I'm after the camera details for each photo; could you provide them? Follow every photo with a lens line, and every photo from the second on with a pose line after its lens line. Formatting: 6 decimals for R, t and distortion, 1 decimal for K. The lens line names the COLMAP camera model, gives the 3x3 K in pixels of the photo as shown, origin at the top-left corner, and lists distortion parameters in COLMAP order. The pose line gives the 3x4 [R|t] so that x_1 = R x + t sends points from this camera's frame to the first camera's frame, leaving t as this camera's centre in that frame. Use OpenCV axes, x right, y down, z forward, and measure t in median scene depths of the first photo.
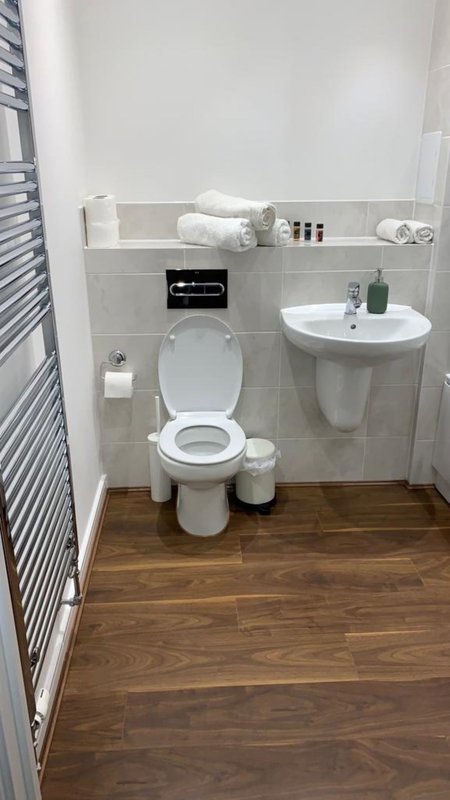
lens RADIAL K [[644.9, 0, 207.2], [0, 644.9, 387.8], [0, 0, 1]] dist [0.098734, -0.176993]
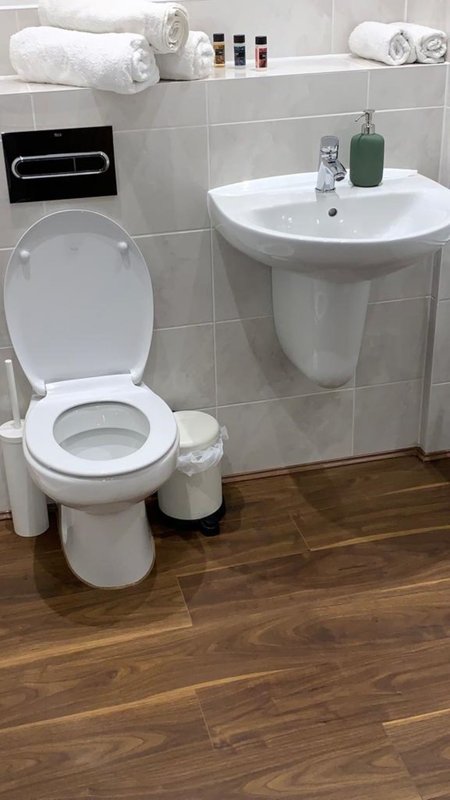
lens RADIAL K [[1005.3, 0, 225.0], [0, 1005.3, 400.0], [0, 0, 1]] dist [0.153520, -0.496861]
pose [[0.978401, -0.110053, 0.174984, -0.053294], [0.091075, 0.989408, 0.113036, -0.037037], [-0.185571, -0.094658, 0.978061, 0.088669]]
